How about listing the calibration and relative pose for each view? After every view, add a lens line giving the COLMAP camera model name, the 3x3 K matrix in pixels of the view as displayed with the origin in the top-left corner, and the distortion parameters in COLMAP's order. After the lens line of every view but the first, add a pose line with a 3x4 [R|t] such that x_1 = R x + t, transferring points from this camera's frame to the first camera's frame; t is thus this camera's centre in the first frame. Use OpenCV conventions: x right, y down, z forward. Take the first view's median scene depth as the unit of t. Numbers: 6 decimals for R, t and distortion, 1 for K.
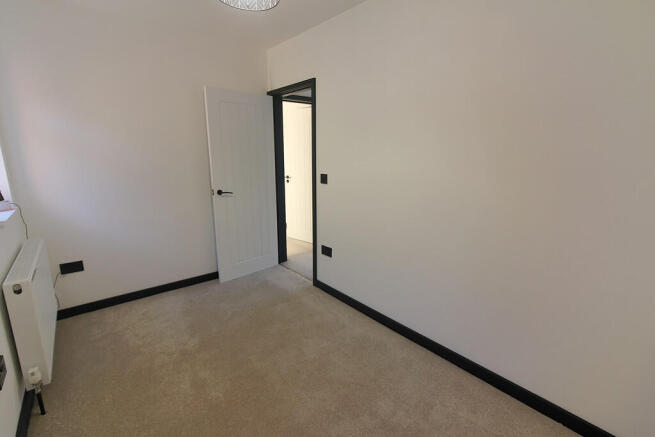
lens RADIAL K [[302.8, 0, 325.3], [0, 302.8, 218.1], [0, 0, 1]] dist [0.009384, -0.000565]
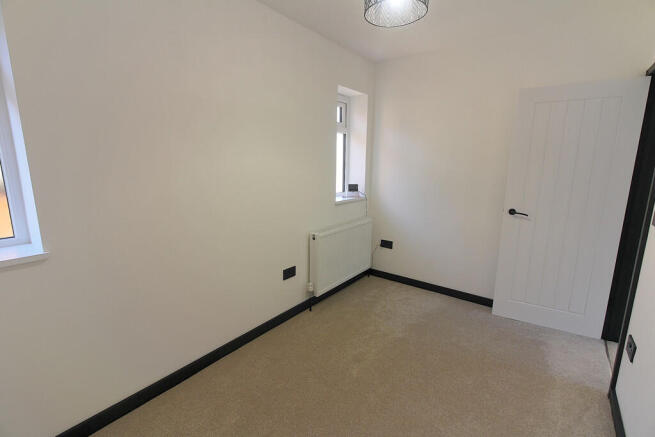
lens RADIAL K [[302.8, 0, 324.7], [0, 302.8, 217.4], [0, 0, 1]] dist [0.009384, -0.000565]
pose [[0.213715, 0.177814, -0.960577, 0.362182], [-0.218231, 0.967136, 0.130475, -0.066630], [0.952209, 0.181744, 0.245496, 0.291540]]
